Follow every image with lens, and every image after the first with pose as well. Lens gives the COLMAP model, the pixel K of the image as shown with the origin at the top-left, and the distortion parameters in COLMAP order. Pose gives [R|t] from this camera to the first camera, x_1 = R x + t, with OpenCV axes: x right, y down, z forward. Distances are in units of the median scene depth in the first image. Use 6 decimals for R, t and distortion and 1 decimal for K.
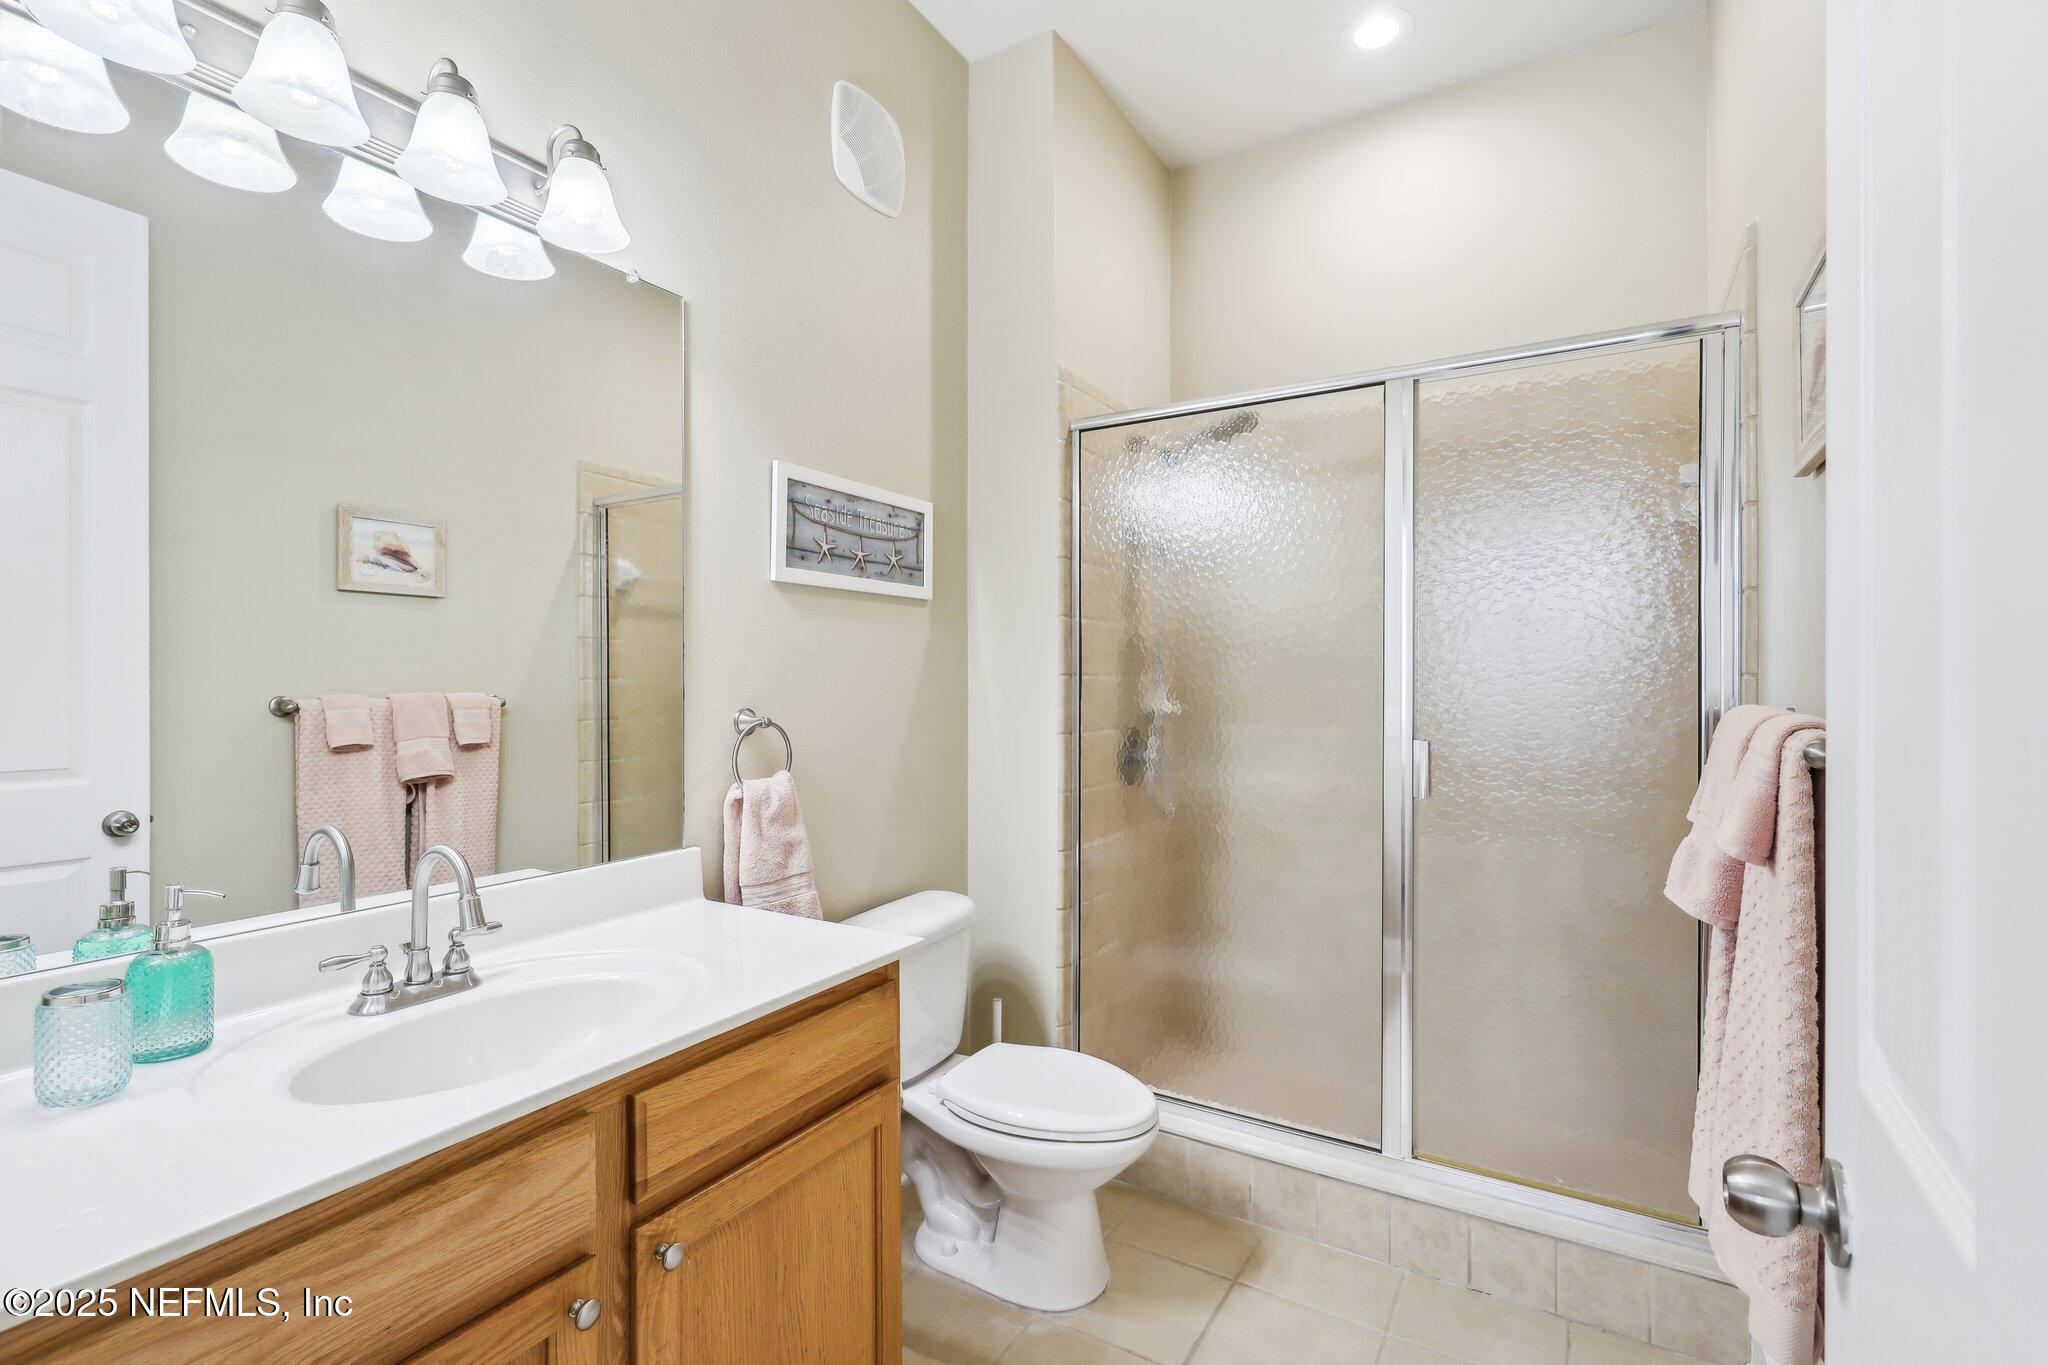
lens RADIAL K [[943.0, 0, 1026.8], [0, 943.0, 687.1], [0, 0, 1]] dist [0.001284, 0.000331]
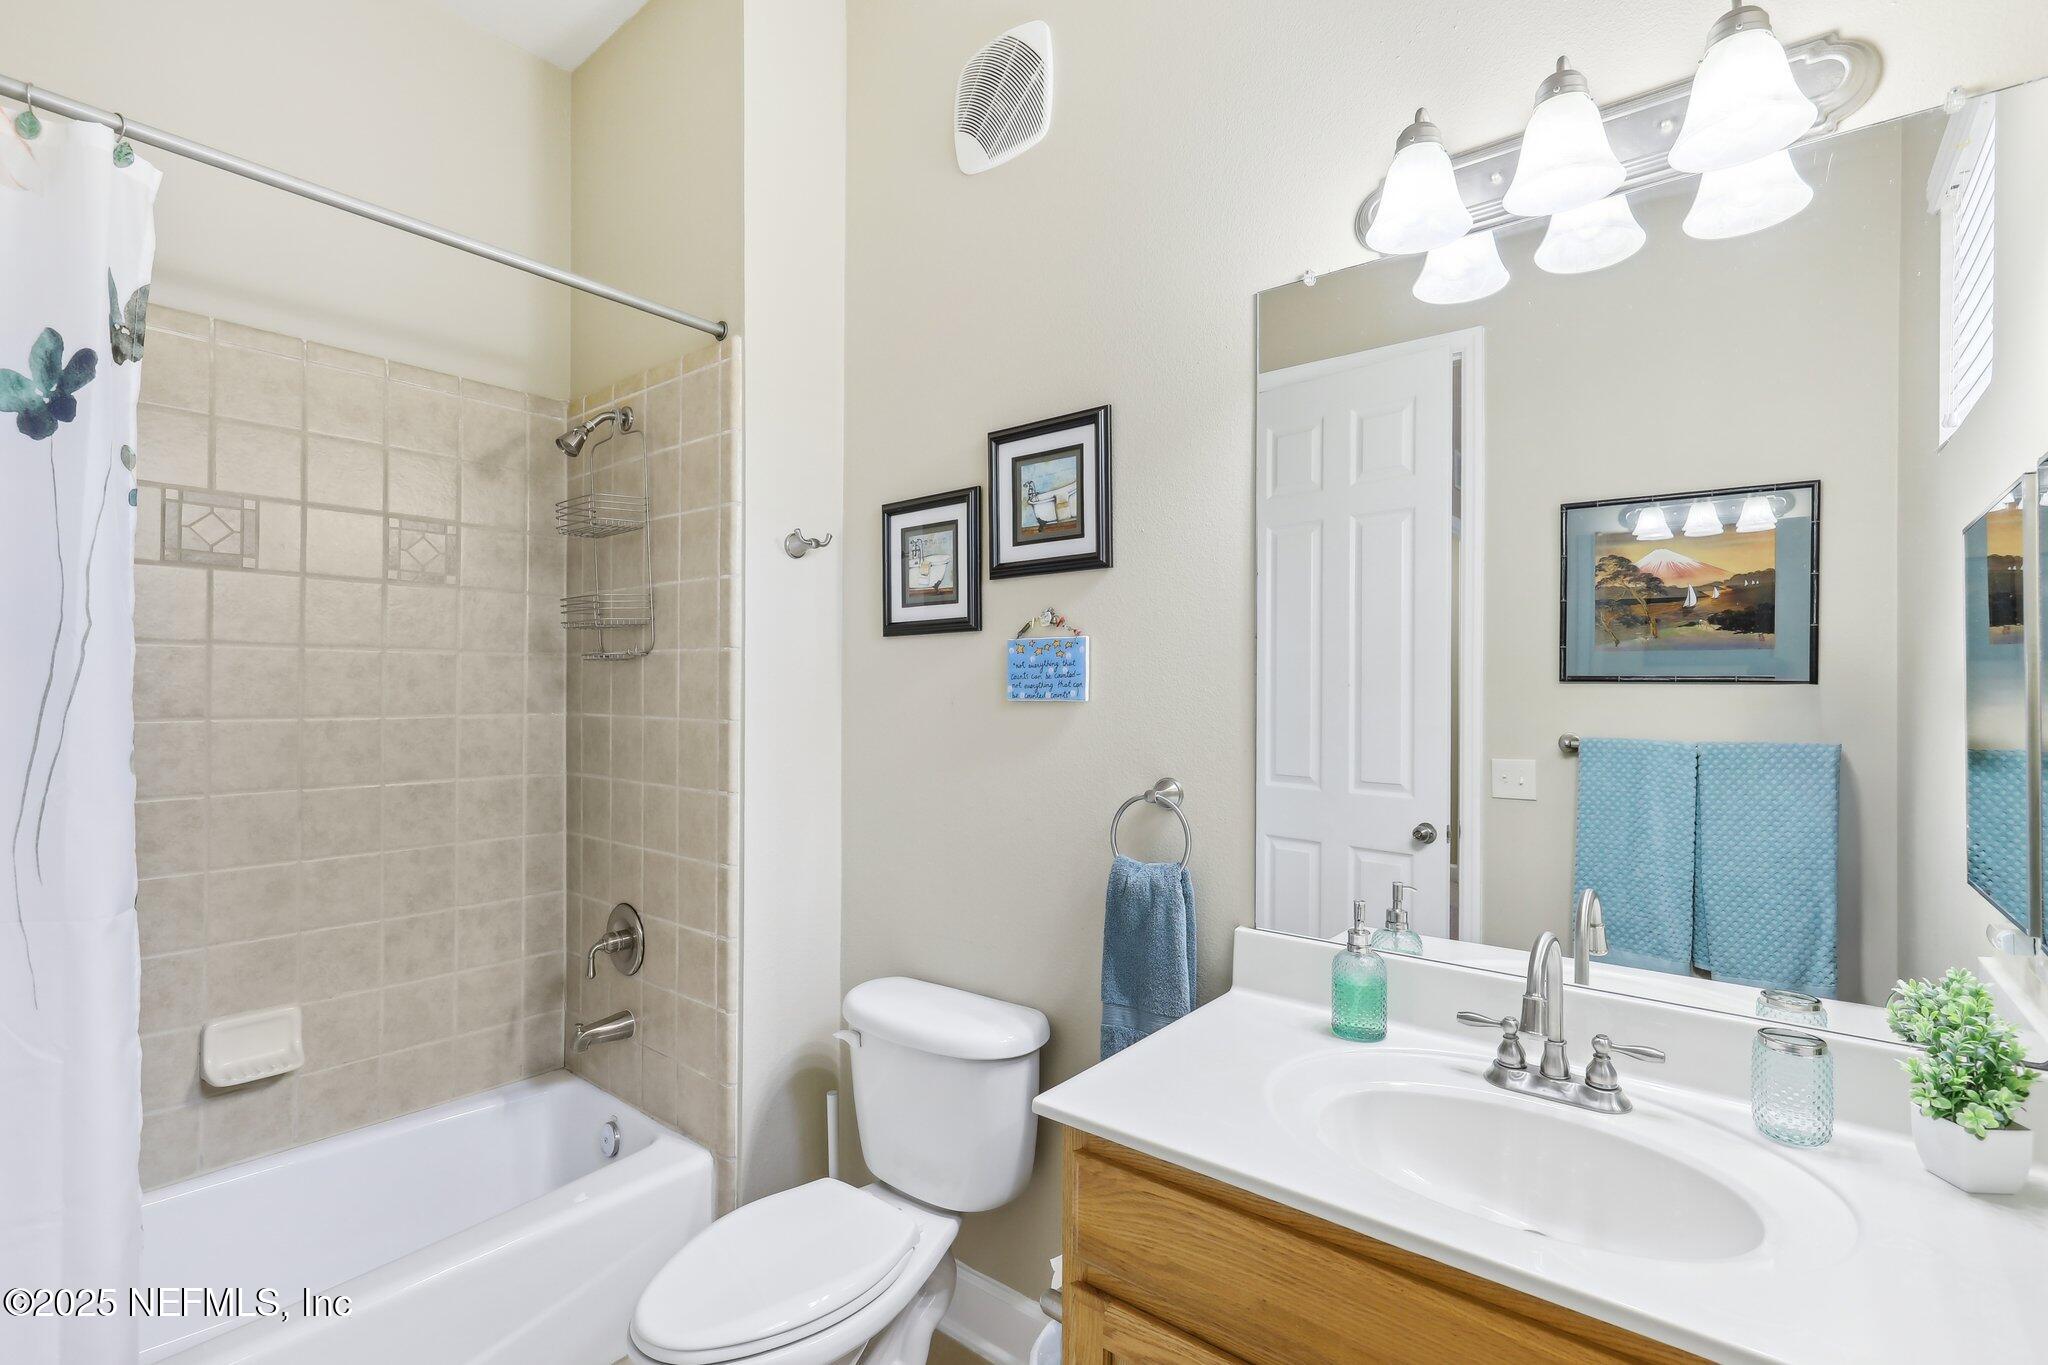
lens RADIAL K [[943.0, 0, 1026.8], [0, 943.0, 687.1], [0, 0, 1]] dist [0.001284, 0.000331]
pose [[-0.126314, -0.012480, -0.991912, 0.315944], [-0.032181, 0.999446, -0.008477, -0.035267], [0.991468, 0.030850, -0.126646, 0.573185]]
